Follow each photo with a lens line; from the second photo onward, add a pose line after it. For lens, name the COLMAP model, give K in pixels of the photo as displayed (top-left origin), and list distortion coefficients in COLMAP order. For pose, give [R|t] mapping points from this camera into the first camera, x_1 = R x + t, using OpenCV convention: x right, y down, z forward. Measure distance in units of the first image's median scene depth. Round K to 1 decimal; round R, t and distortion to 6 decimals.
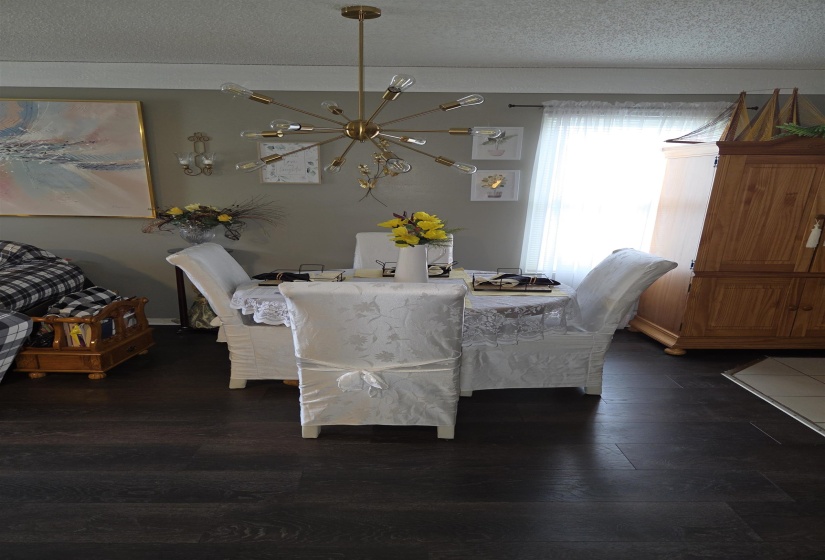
lens RADIAL K [[337.6, 0, 407.2], [0, 337.6, 281.0], [0, 0, 1]] dist [0.003079, -0.000354]
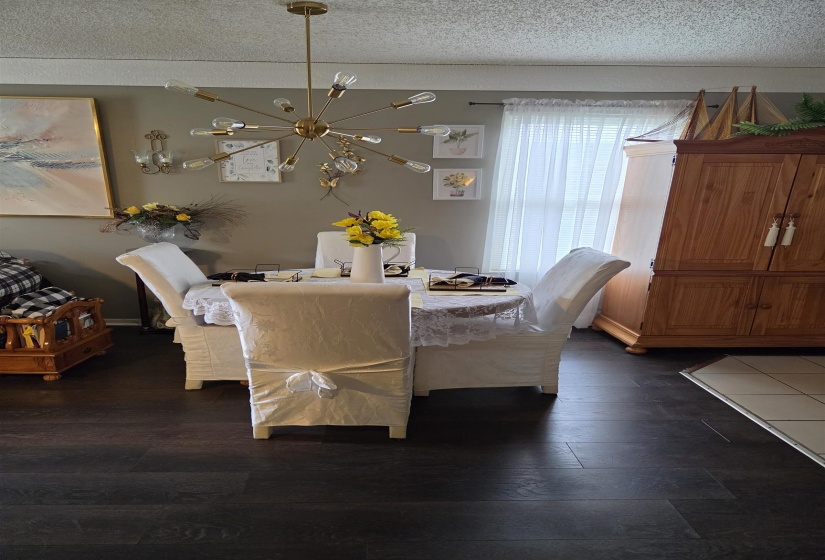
lens RADIAL K [[337.6, 0, 415.6], [0, 337.6, 282.7], [0, 0, 1]] dist [0.003079, -0.000354]
pose [[0.999974, -0.002289, 0.006866, 0.148445], [0.002209, 0.999931, 0.011548, -0.005373], [-0.006892, -0.011532, 0.999910, 0.004523]]
